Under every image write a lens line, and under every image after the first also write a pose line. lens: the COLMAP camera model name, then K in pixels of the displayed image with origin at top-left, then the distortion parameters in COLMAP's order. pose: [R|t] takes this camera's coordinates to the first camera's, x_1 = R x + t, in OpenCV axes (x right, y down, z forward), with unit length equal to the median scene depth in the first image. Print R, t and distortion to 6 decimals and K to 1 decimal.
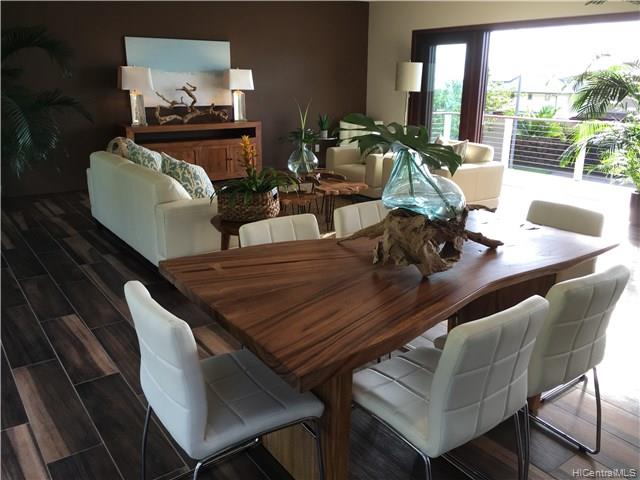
lens RADIAL K [[548.6, 0, 317.8], [0, 548.6, 237.7], [0, 0, 1]] dist [0.078205, -0.088313]
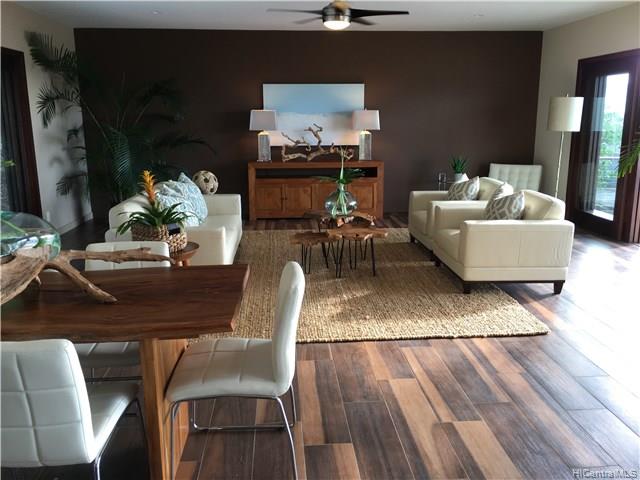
lens RADIAL K [[548.6, 0, 317.8], [0, 548.6, 237.7], [0, 0, 1]] dist [0.078205, -0.088313]
pose [[0.846630, 0.102933, -0.522132, 0.339086], [-0.140448, 0.989549, -0.032655, -0.030603], [0.513314, 0.100979, 0.852239, 0.127130]]
